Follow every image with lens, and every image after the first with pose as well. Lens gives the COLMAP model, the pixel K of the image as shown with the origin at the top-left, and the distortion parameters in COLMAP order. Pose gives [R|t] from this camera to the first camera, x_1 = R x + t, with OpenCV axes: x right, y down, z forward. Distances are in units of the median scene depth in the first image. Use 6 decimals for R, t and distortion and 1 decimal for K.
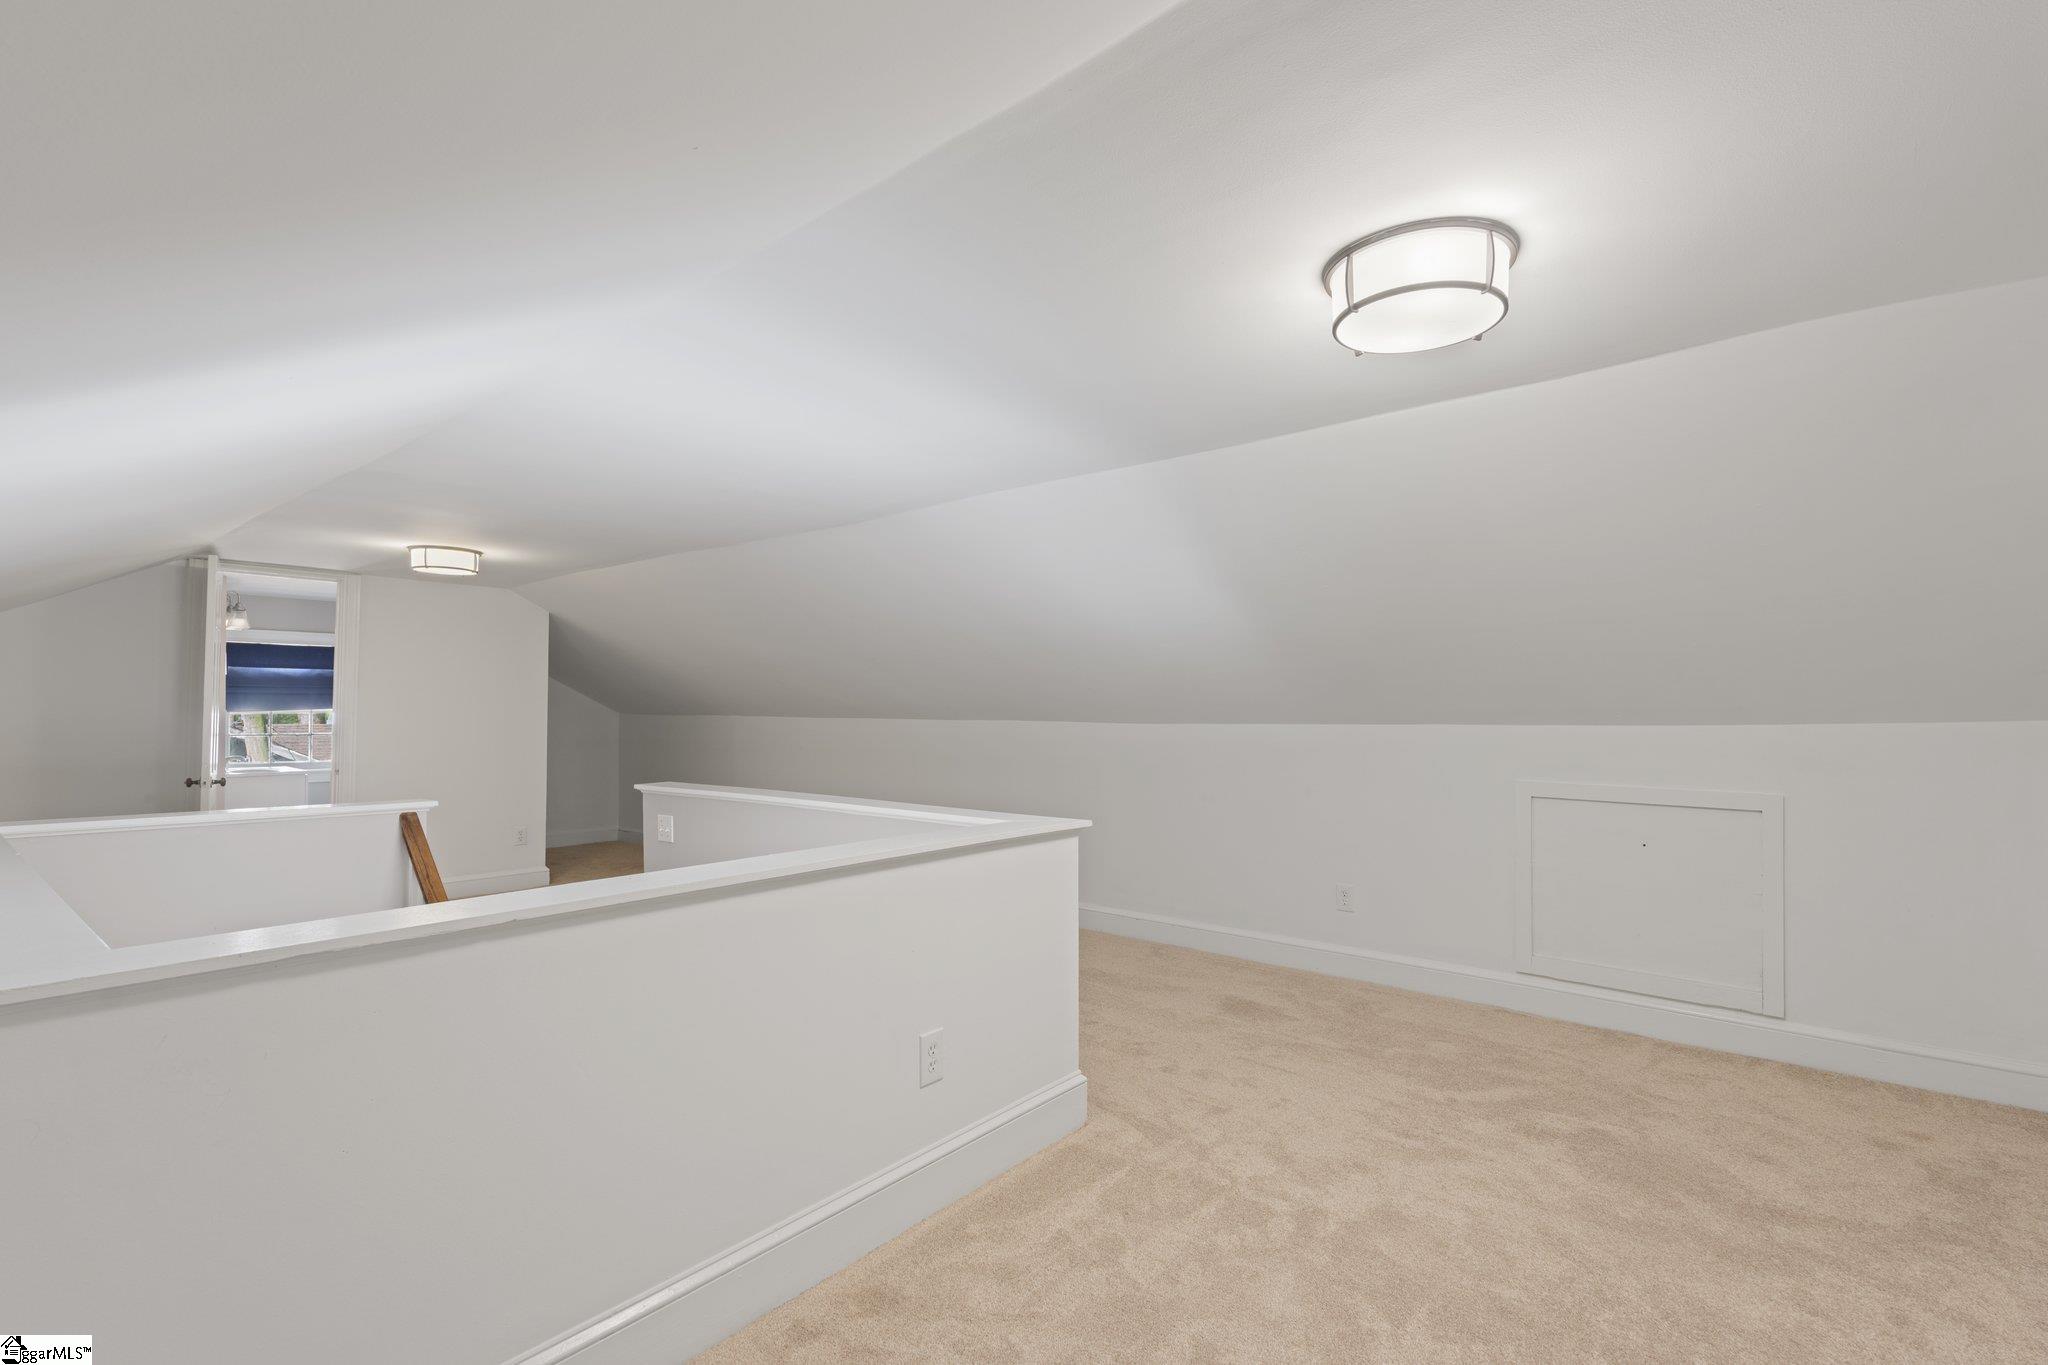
lens RADIAL K [[957.6, 0, 1022.8], [0, 957.6, 686.7], [0, 0, 1]] dist [-0.003452, -0.000311]
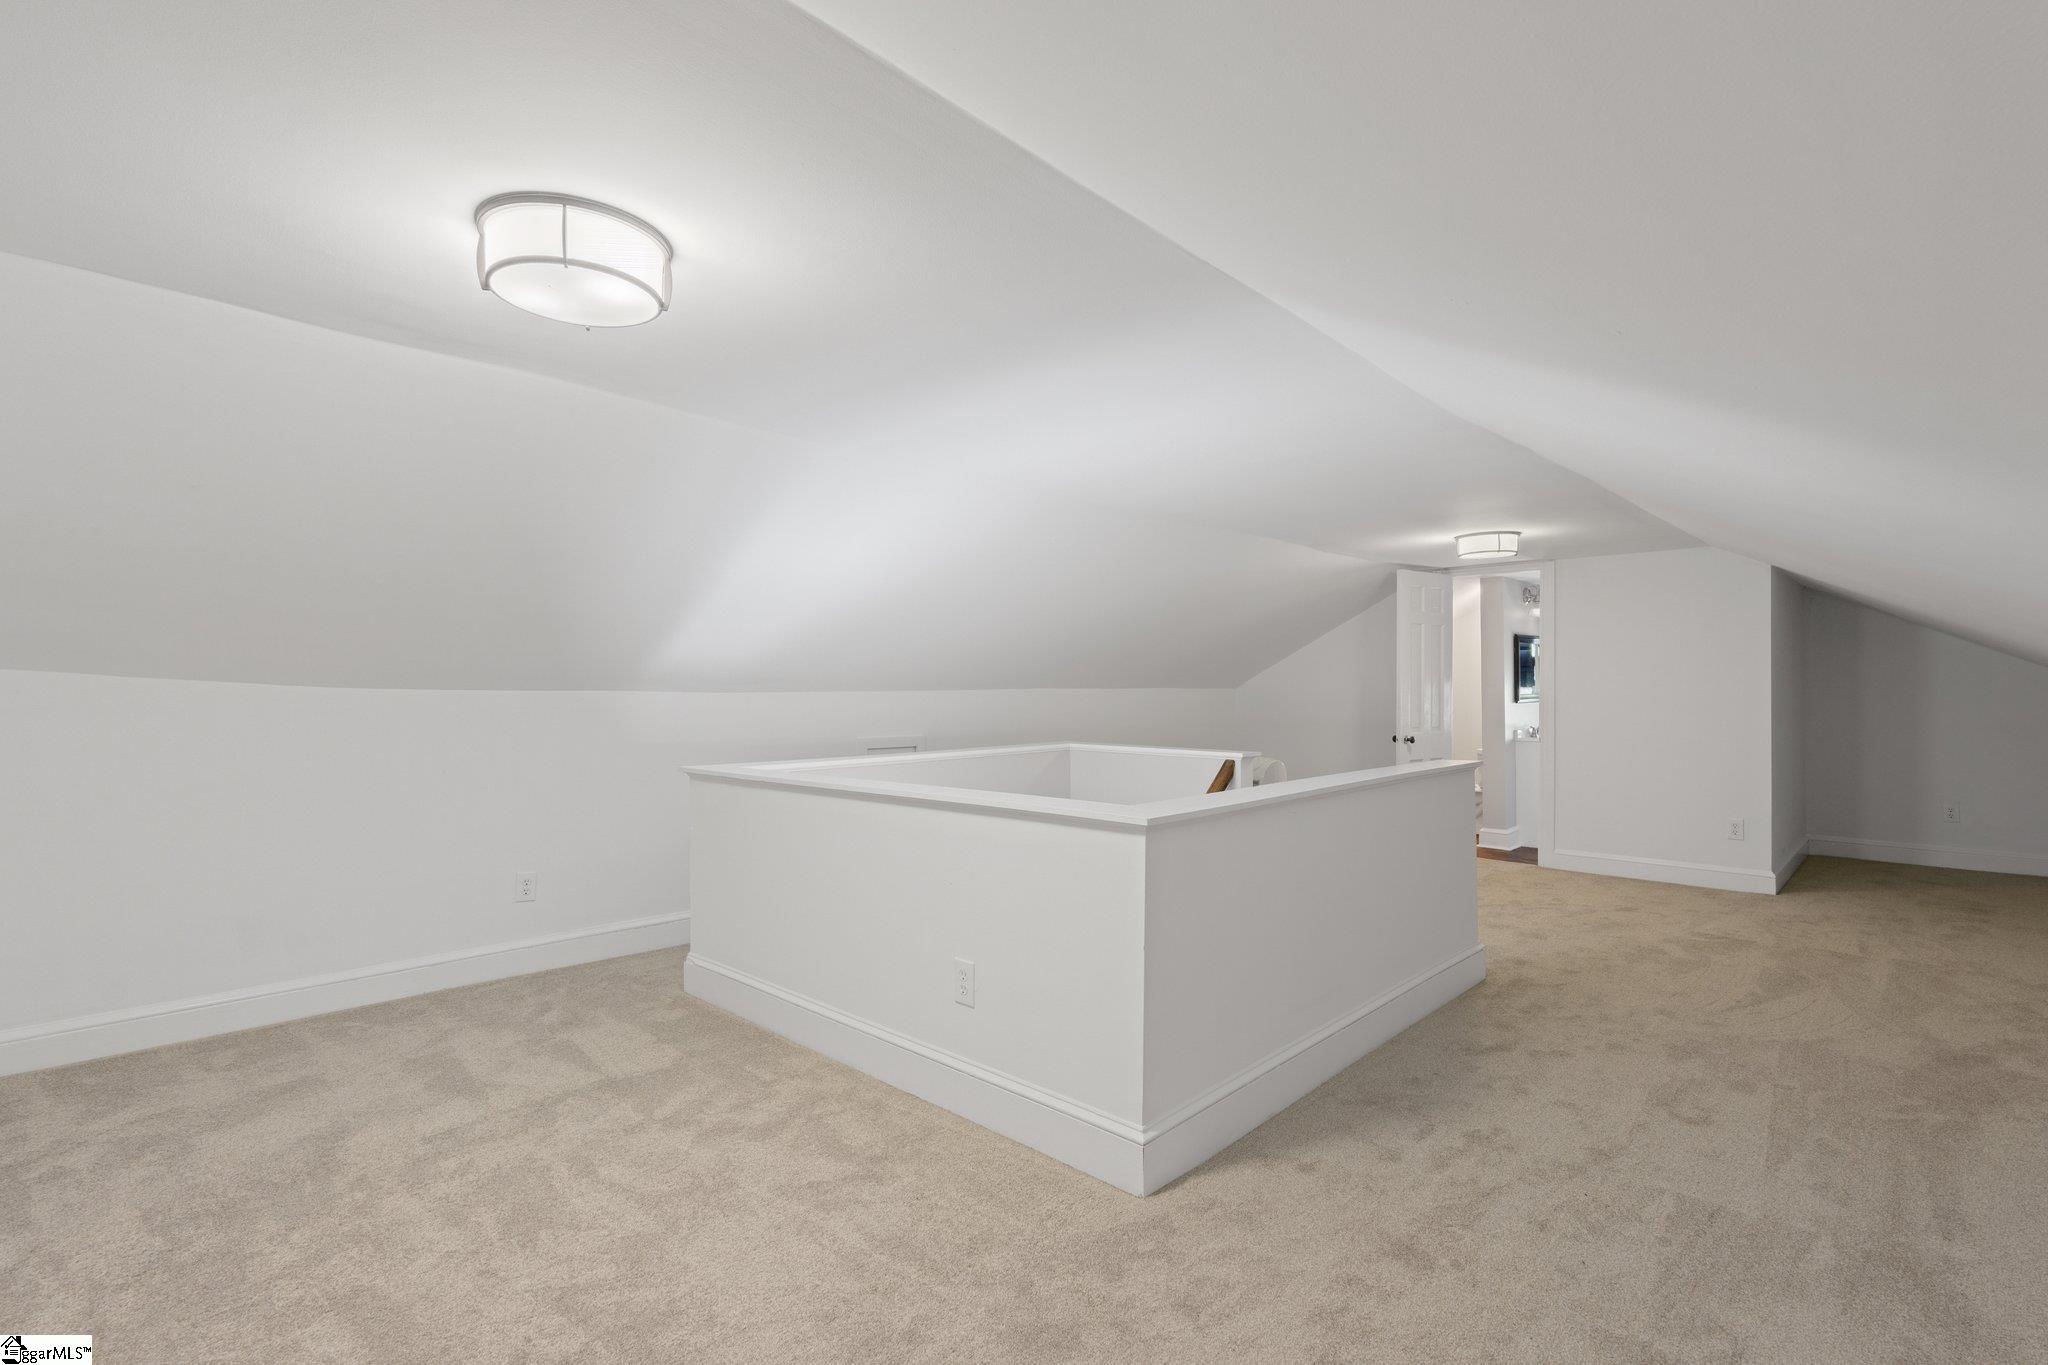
lens RADIAL K [[957.6, 0, 1022.8], [0, 957.6, 686.7], [0, 0, 1]] dist [-0.003452, -0.000311]
pose [[-0.097407, -0.007107, -0.995219, 0.531116], [0.029562, 0.999513, -0.010031, 0.024574], [0.994806, -0.030398, -0.097149, 0.609571]]
